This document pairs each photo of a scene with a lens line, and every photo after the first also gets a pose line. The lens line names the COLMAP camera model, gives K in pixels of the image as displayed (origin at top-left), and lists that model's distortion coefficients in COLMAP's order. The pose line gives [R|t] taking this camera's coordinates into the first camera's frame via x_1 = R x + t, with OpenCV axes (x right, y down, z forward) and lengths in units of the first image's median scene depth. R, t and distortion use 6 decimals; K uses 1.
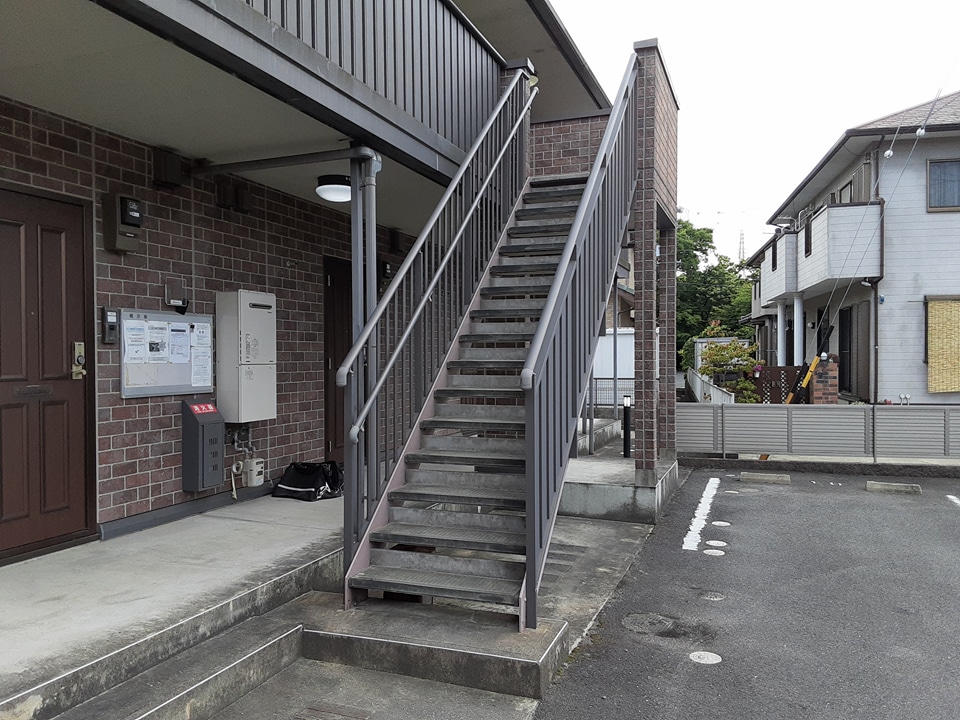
lens RADIAL K [[775.2, 0, 475.4], [0, 775.2, 367.9], [0, 0, 1]] dist [0.114870, -0.164662]
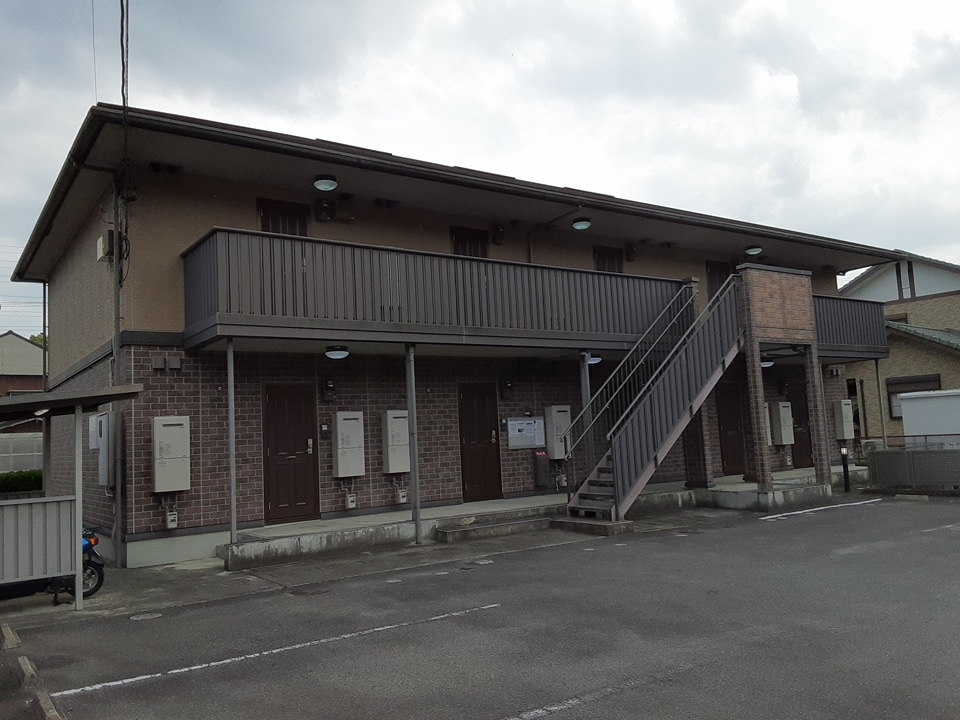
lens RADIAL K [[775.2, 0, 475.4], [0, 775.2, 367.9], [0, 0, 1]] dist [0.114870, -0.164662]
pose [[0.827727, -0.087973, -0.554193, 0.959067], [0.038863, 0.994250, -0.099783, 0.019583], [0.559784, 0.061055, 0.826386, -1.303299]]
